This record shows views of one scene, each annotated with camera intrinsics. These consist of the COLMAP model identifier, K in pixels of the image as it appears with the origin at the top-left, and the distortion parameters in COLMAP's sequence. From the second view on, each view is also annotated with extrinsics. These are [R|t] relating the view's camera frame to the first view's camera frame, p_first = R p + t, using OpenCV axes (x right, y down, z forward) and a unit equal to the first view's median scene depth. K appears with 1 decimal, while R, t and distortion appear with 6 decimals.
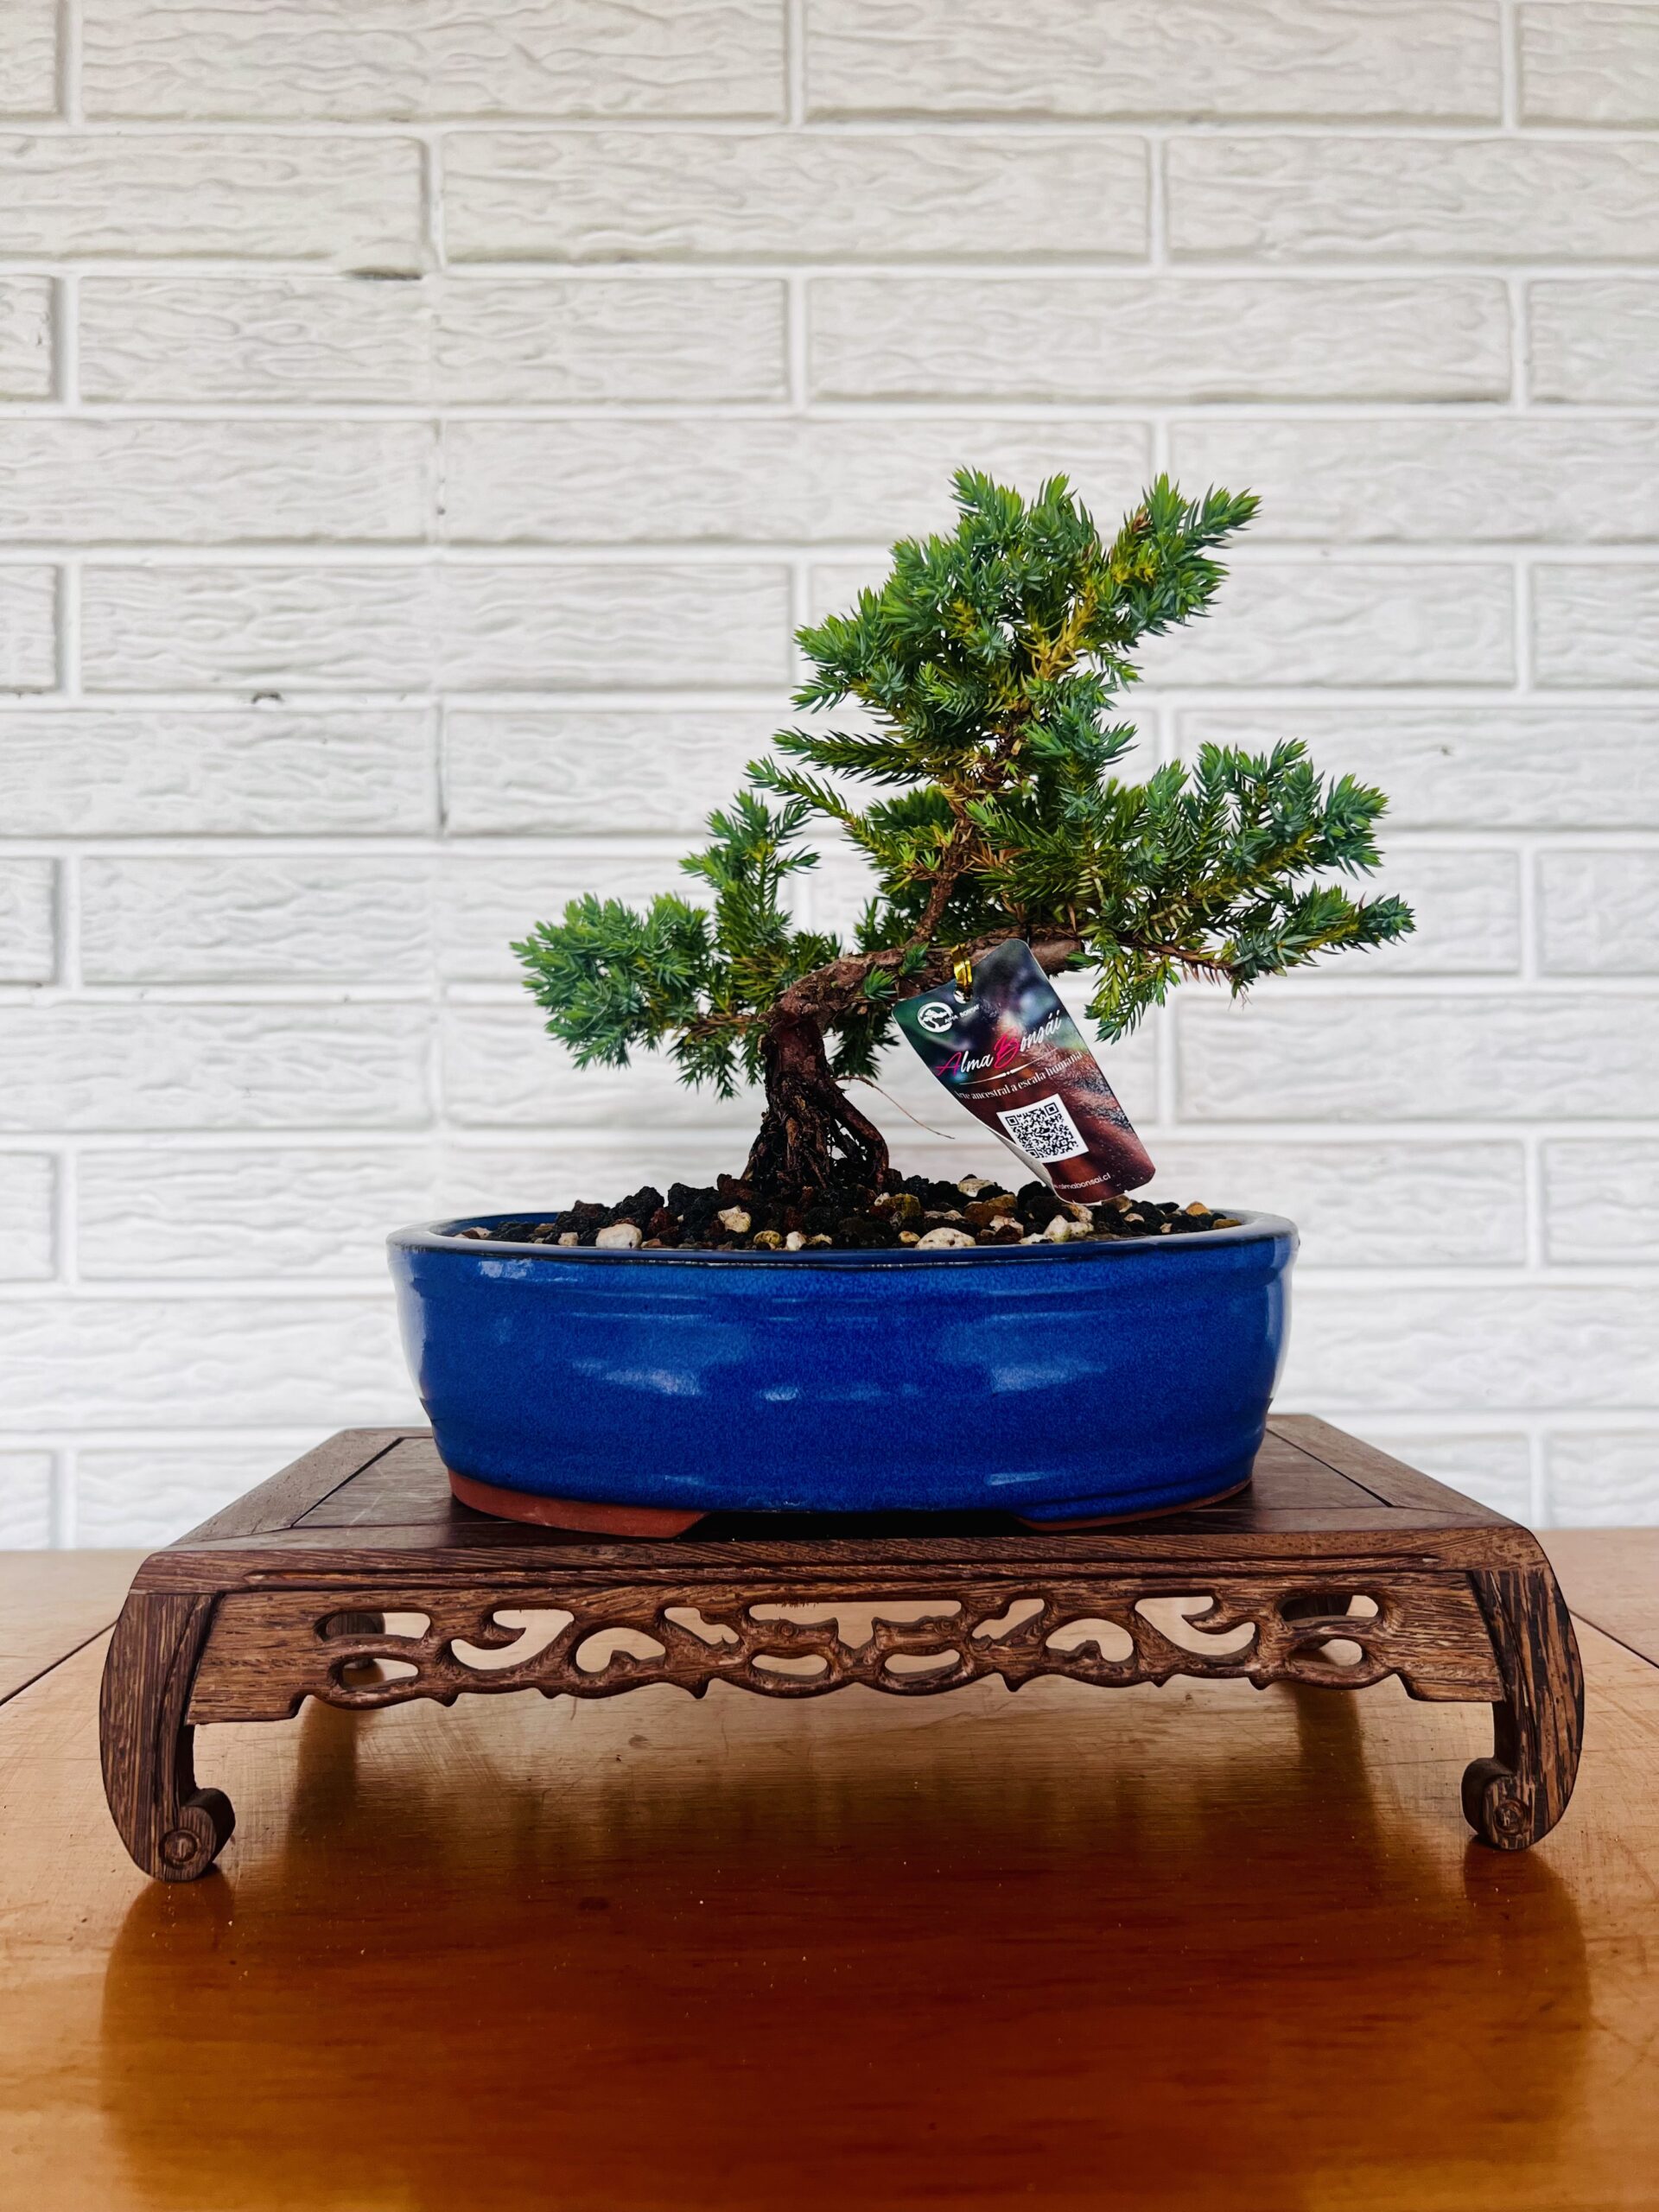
lens RADIAL K [[1698.5, 0, 834.1], [0, 1698.5, 1113.0], [0, 0, 1]] dist [0.019085, -0.034076]
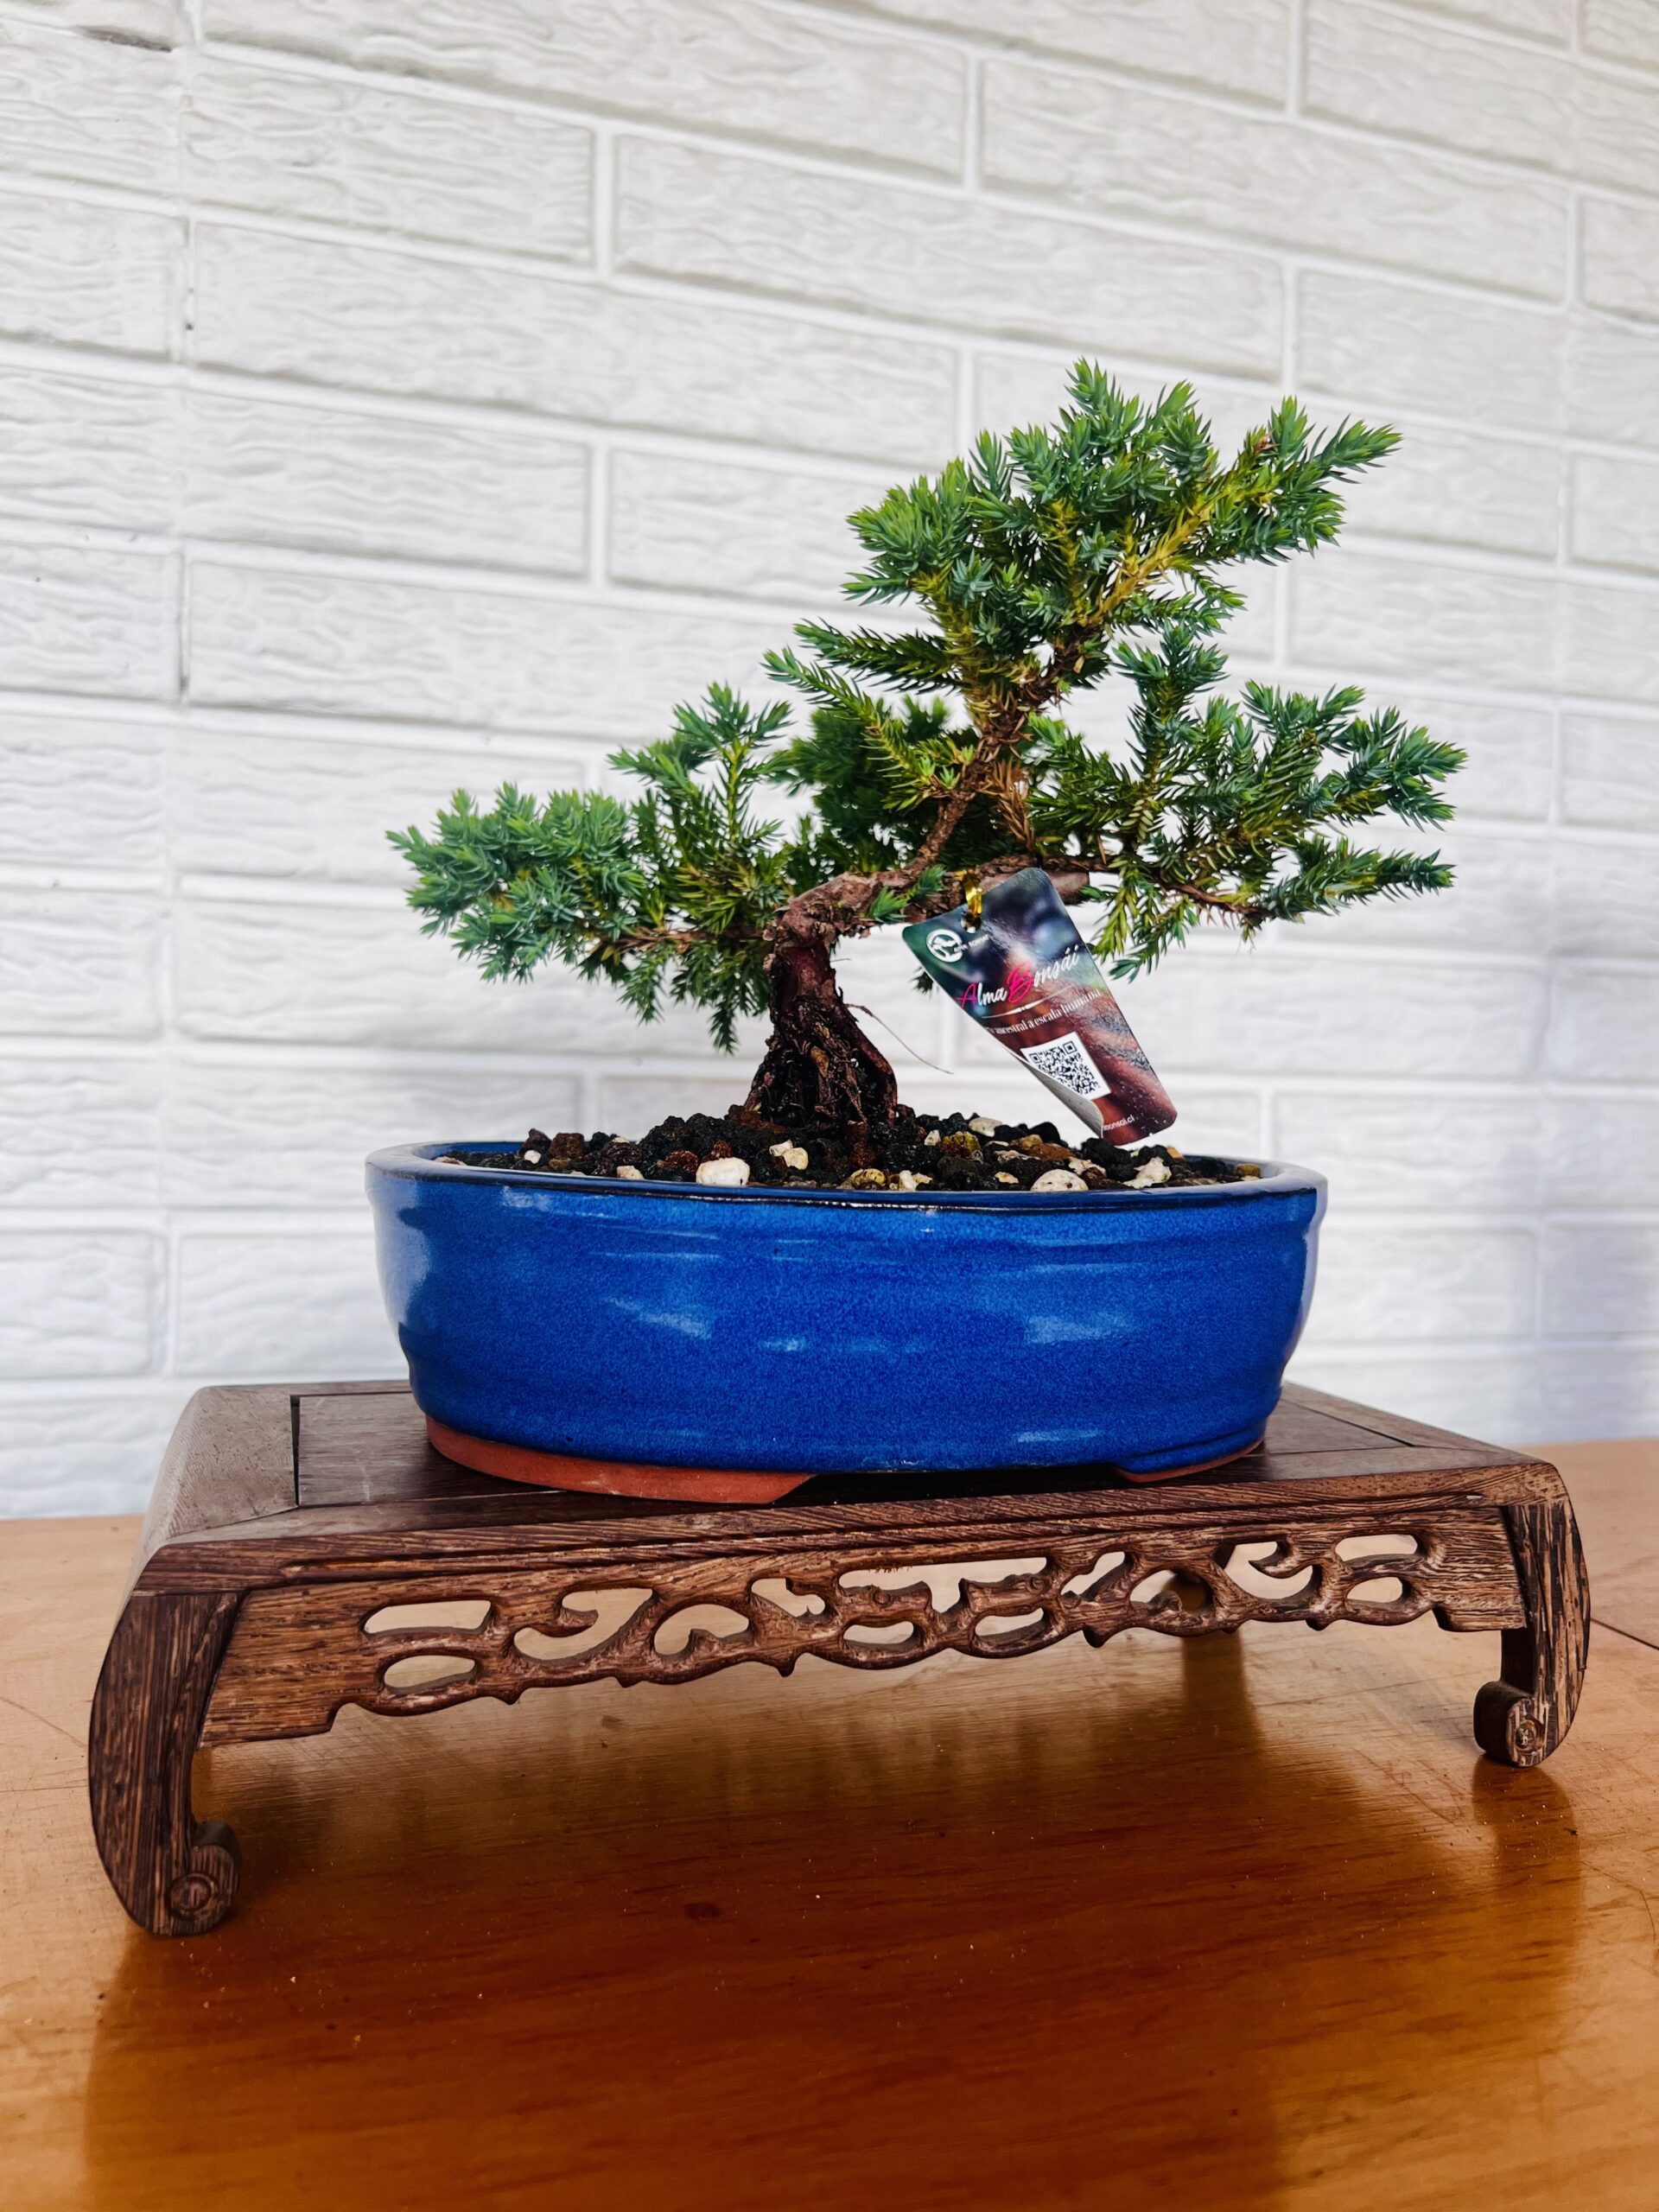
lens RADIAL K [[1698.5, 0, 826.3], [0, 1698.5, 1115.8], [0, 0, 1]] dist [0.019085, -0.034076]
pose [[0.958142, 0.027280, 0.284992, -0.157348], [-0.038642, 0.998664, 0.034321, 0.004969], [-0.283675, -0.043897, 0.957915, 0.061871]]
